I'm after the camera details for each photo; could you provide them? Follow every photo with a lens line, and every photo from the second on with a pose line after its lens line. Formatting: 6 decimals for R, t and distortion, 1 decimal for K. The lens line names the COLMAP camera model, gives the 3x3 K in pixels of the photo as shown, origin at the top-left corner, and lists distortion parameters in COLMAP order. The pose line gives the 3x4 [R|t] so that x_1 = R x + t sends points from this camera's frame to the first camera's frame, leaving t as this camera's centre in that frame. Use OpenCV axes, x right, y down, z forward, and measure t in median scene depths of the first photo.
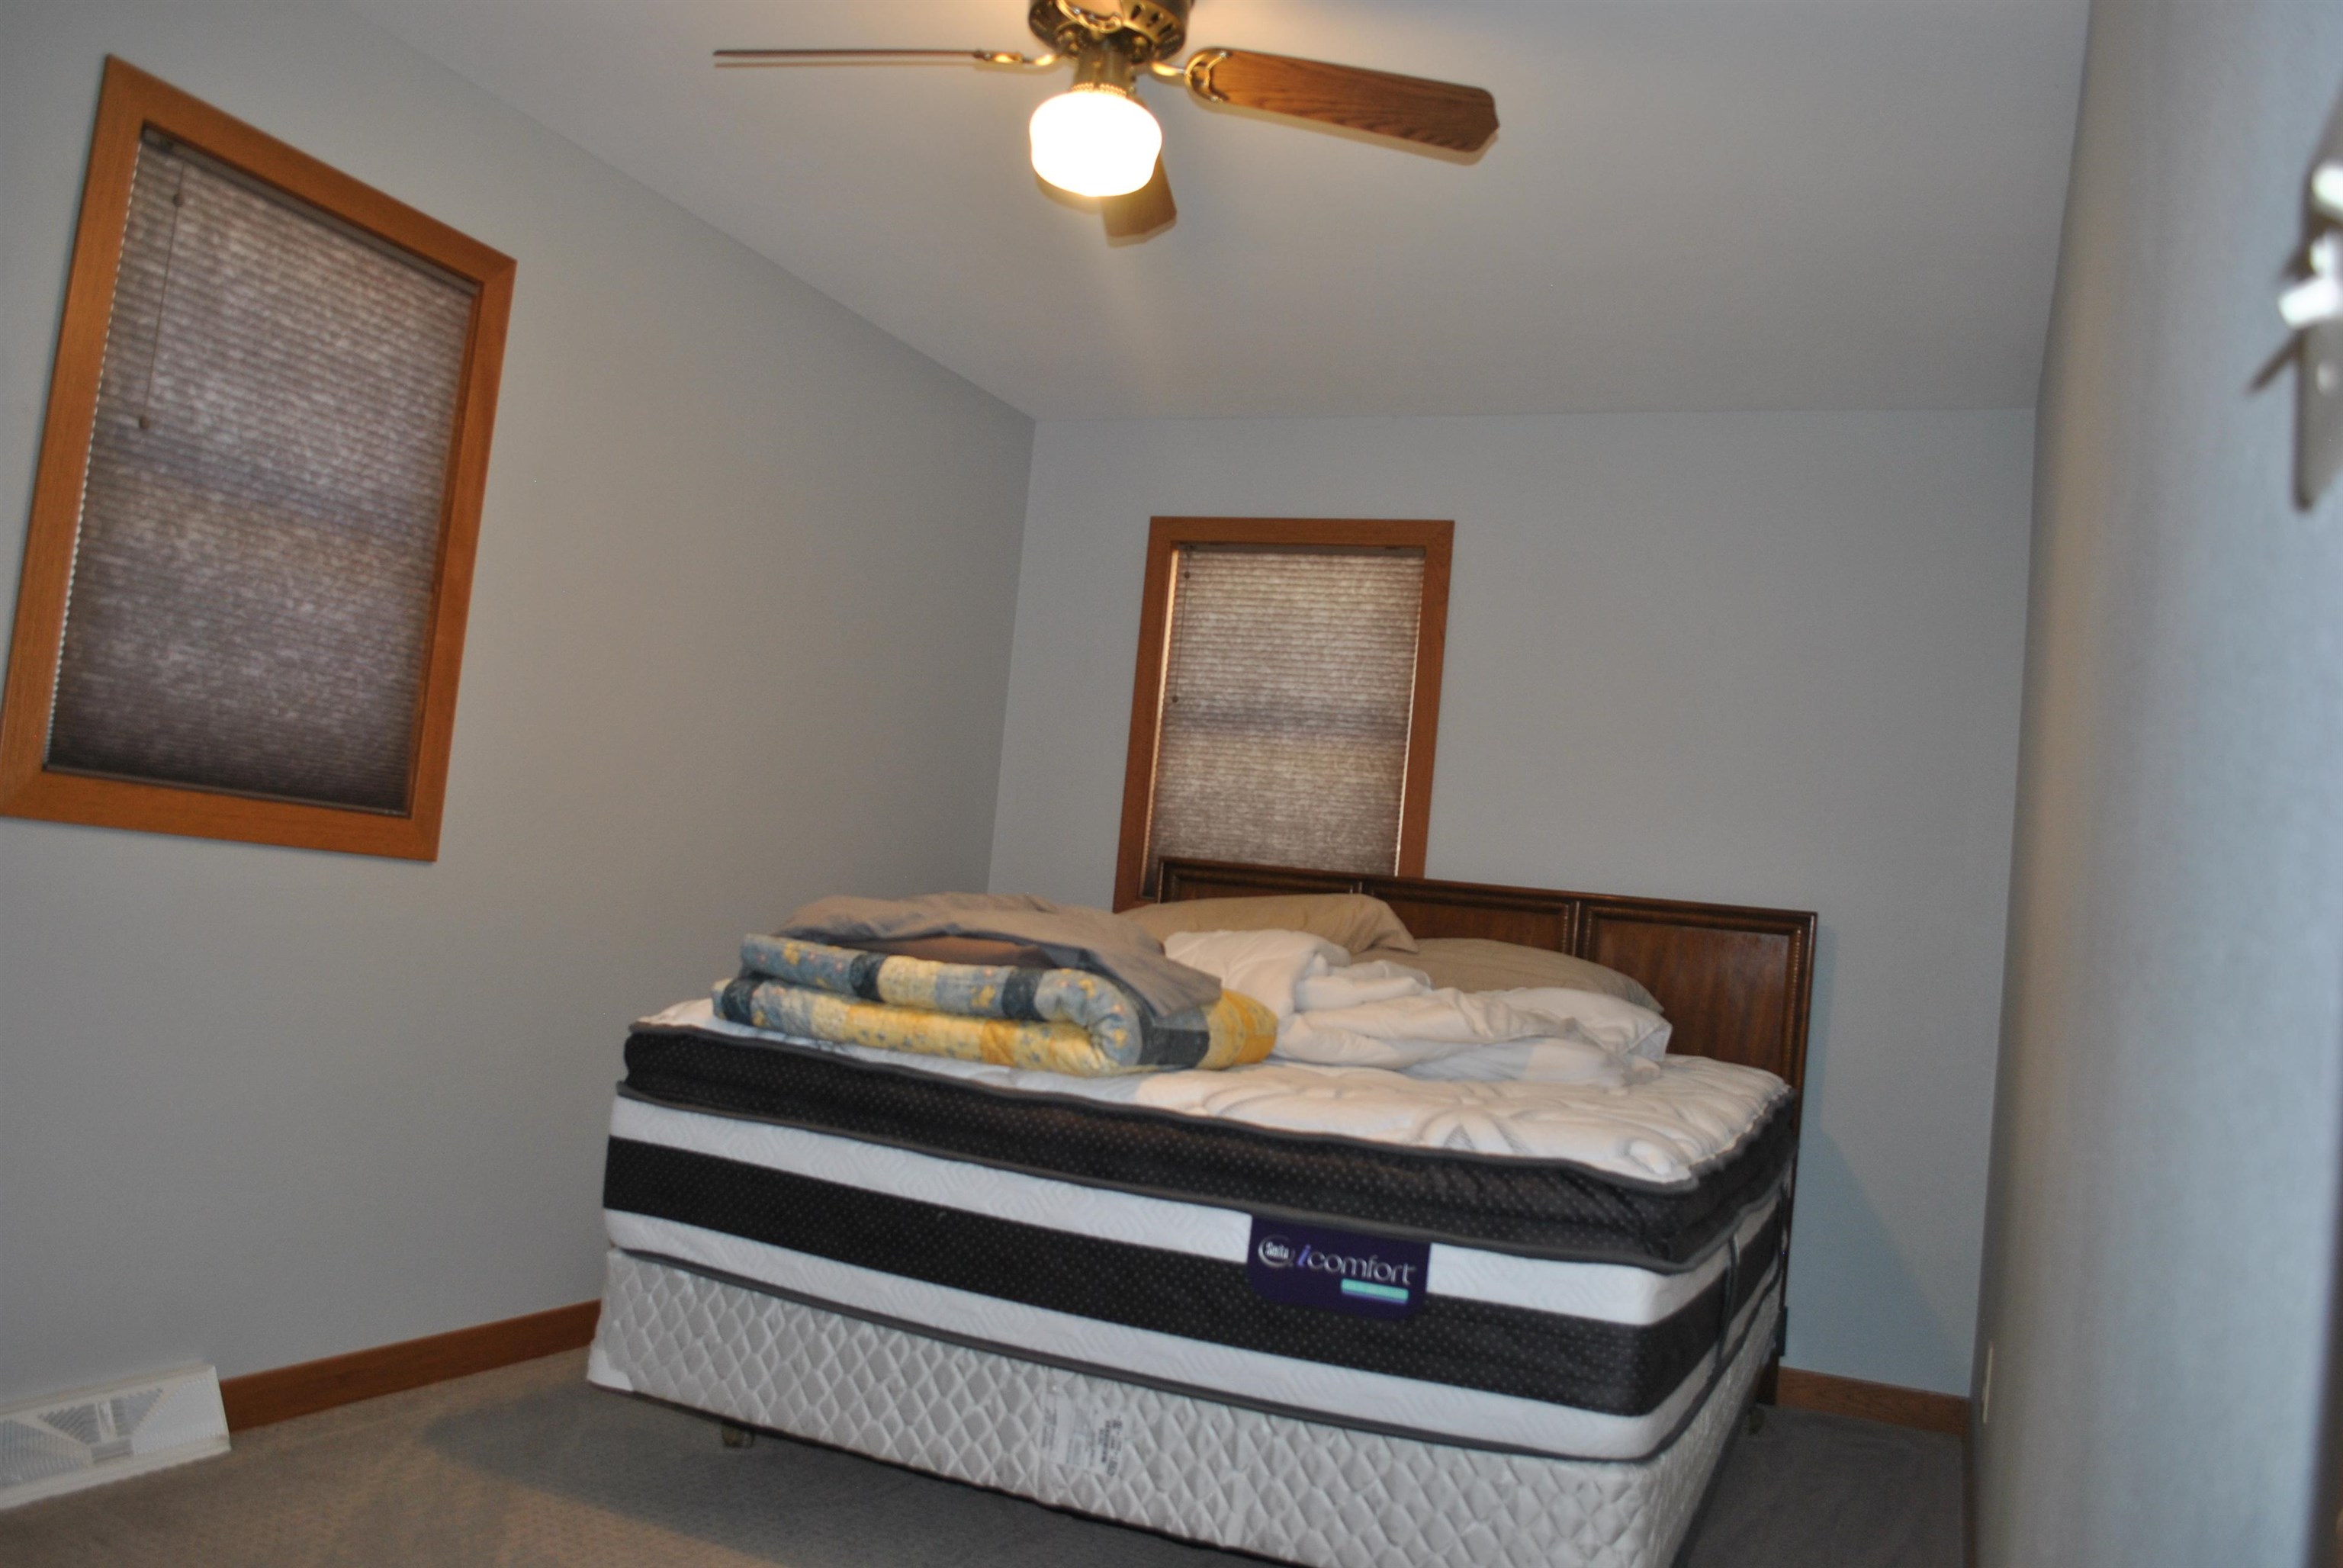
lens RADIAL K [[1869.8, 0, 1160.4], [0, 1869.8, 782.7], [0, 0, 1]] dist [-0.080071, -0.008166]
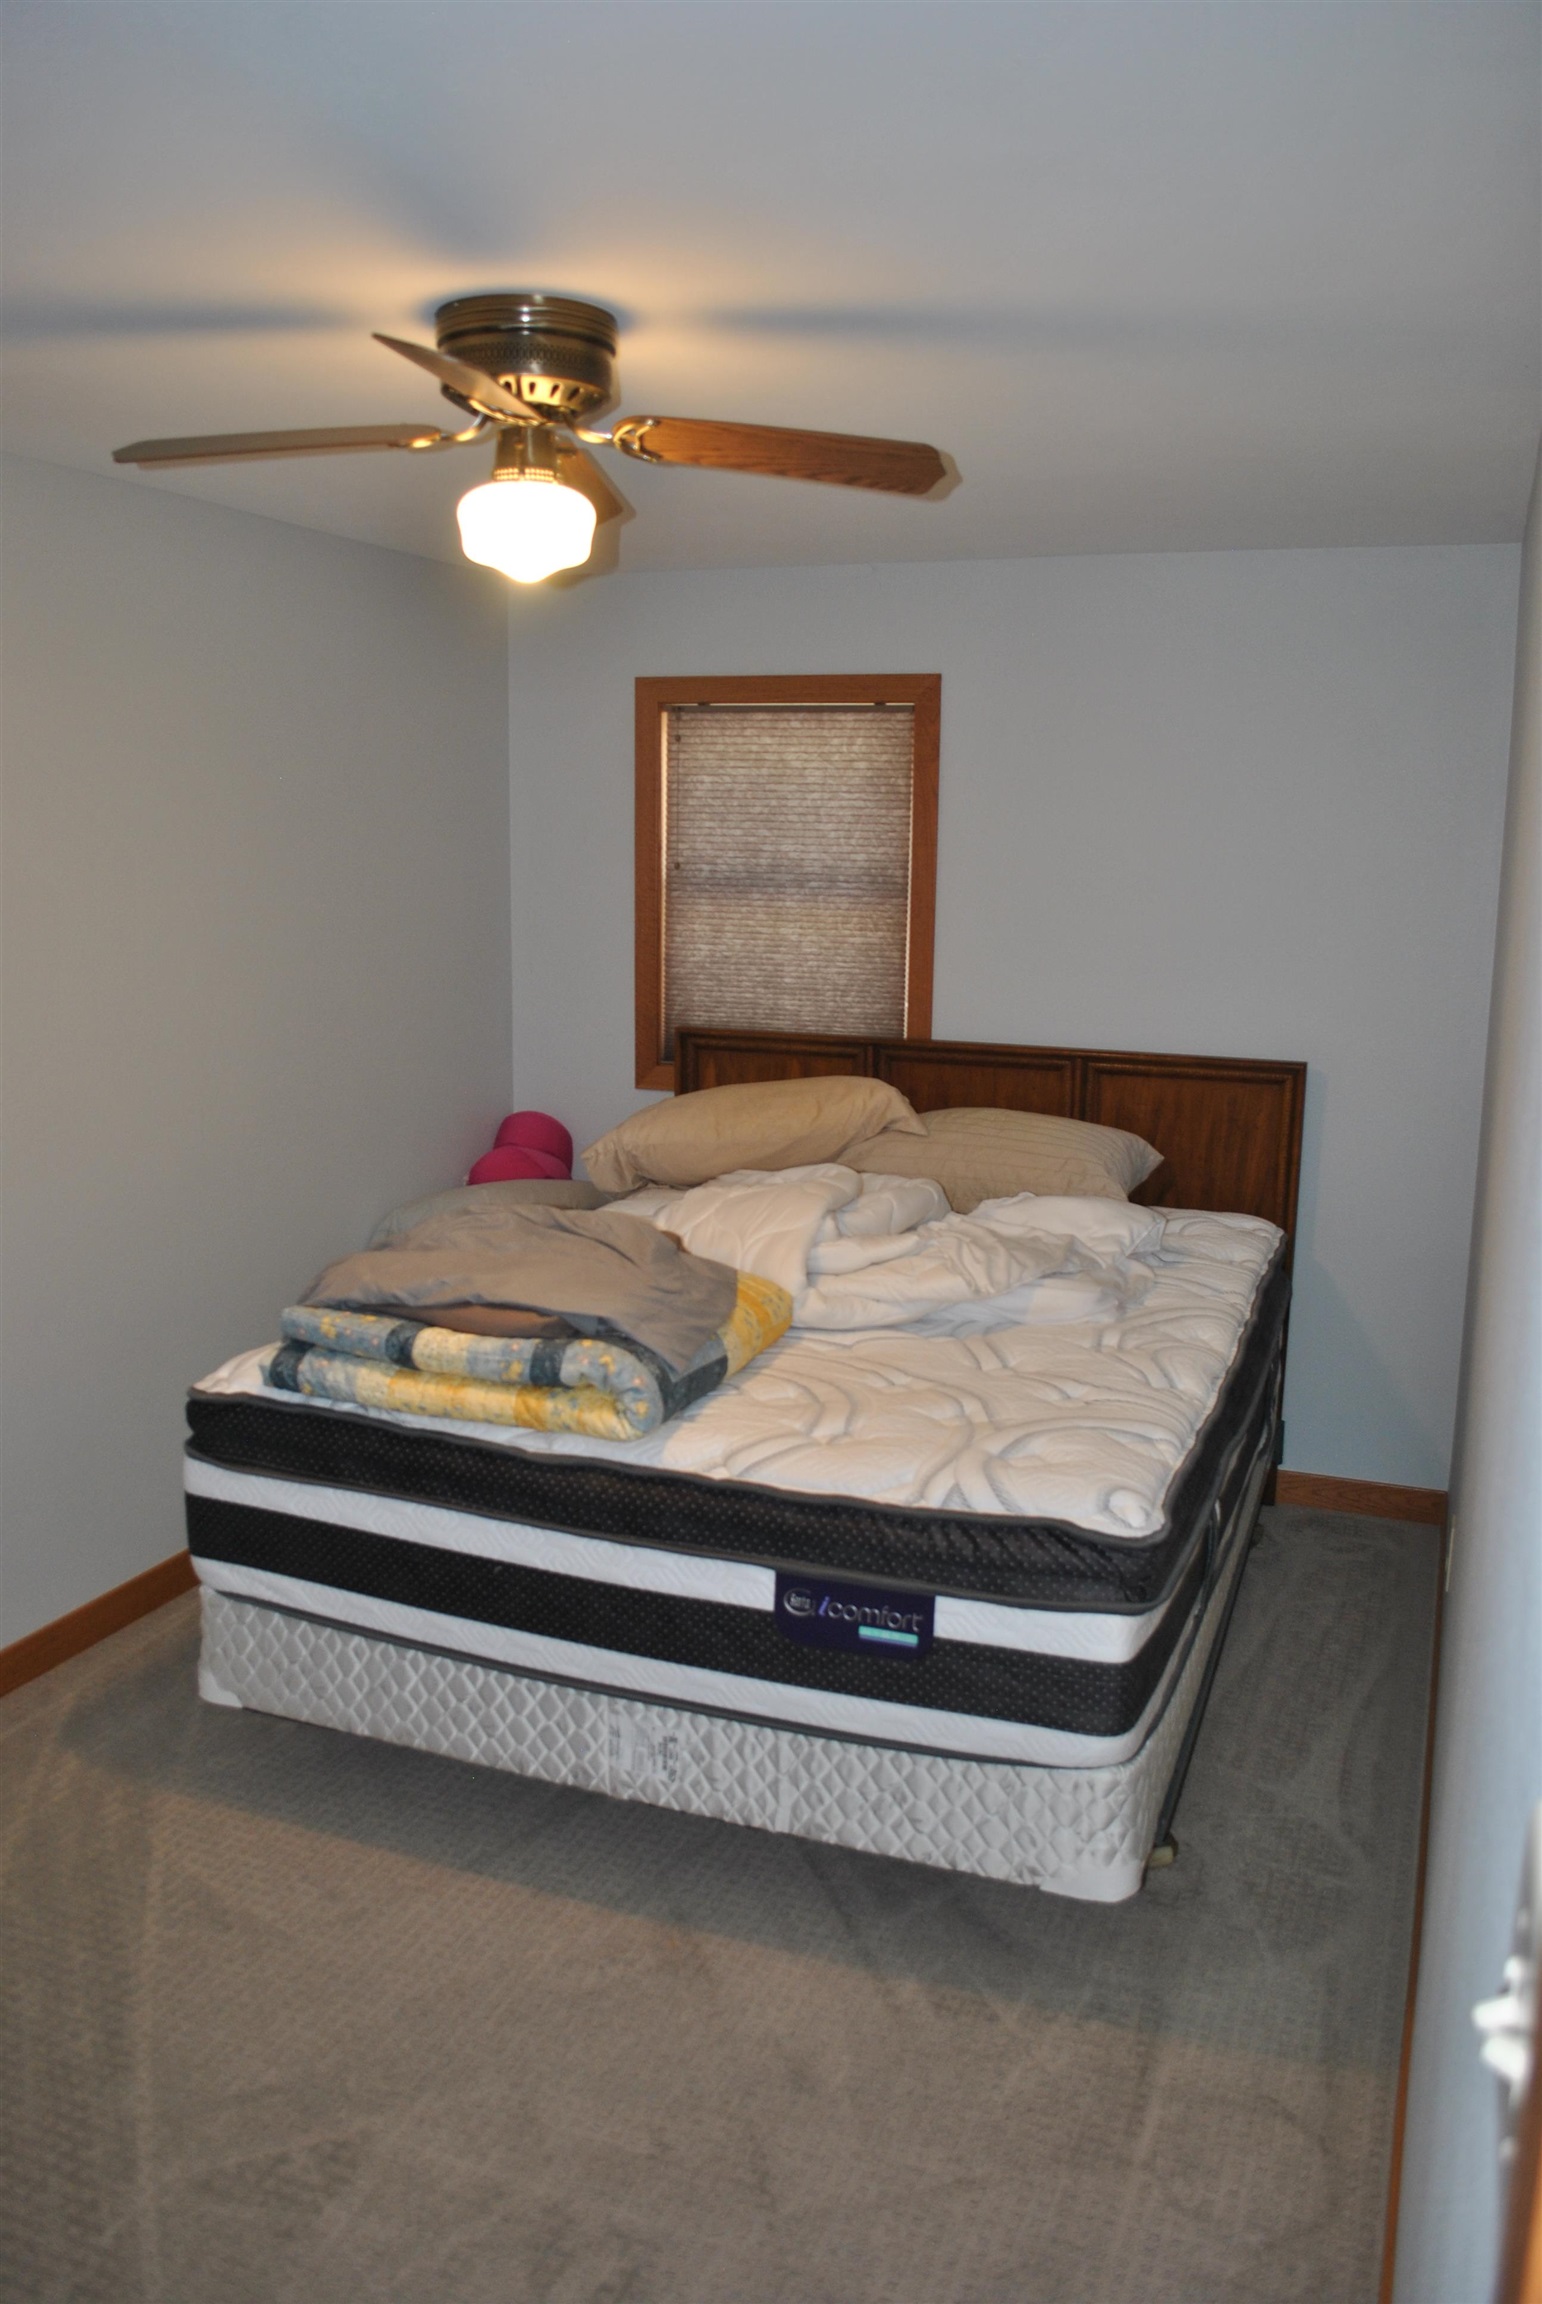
lens RADIAL K [[1838.7, 0, 774.7], [0, 1838.7, 1146.4], [0, 0, 1]] dist [-0.080071, -0.008166]
pose [[0.995736, -0.088903, 0.024628, 0.040667], [0.079821, 0.964135, 0.253127, -0.263980], [-0.046248, -0.250082, 0.967120, 0.005464]]
